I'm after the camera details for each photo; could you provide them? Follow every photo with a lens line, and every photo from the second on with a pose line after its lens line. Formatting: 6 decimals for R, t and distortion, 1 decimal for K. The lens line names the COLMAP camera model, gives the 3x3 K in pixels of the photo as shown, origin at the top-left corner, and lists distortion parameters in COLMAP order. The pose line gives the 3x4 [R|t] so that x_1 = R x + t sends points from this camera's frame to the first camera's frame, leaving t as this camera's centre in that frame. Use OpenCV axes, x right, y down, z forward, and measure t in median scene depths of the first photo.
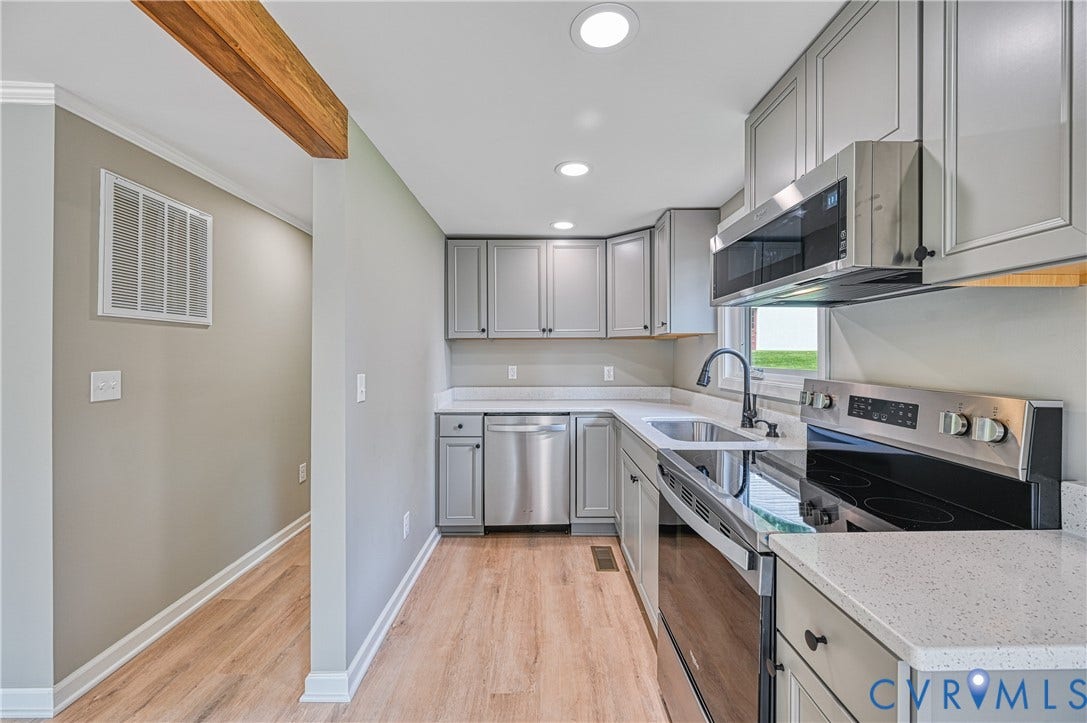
lens RADIAL K [[430.5, 0, 549.3], [0, 430.5, 354.0], [0, 0, 1]] dist [-0.001388, -0.000450]
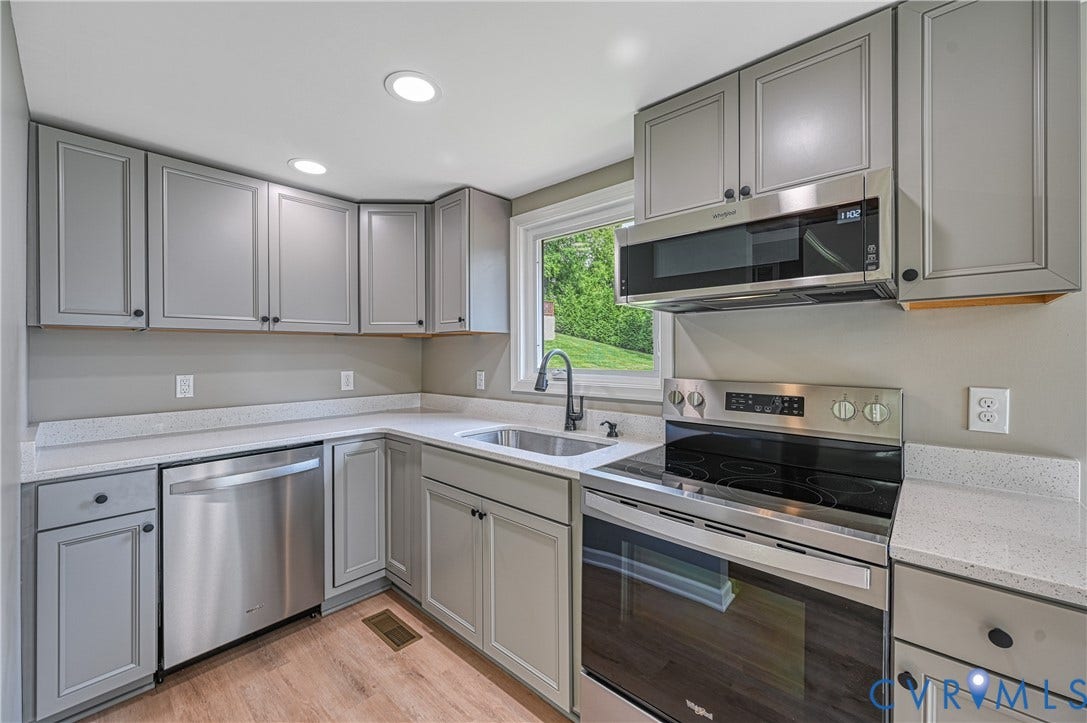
lens RADIAL K [[430.5, 0, 549.3], [0, 430.5, 354.0], [0, 0, 1]] dist [-0.001388, -0.000450]
pose [[0.681301, -0.000655, 0.732003, -0.216310], [0.000702, 1.000000, 0.000242, -0.002694], [-0.732003, 0.000349, 0.681302, 0.269354]]
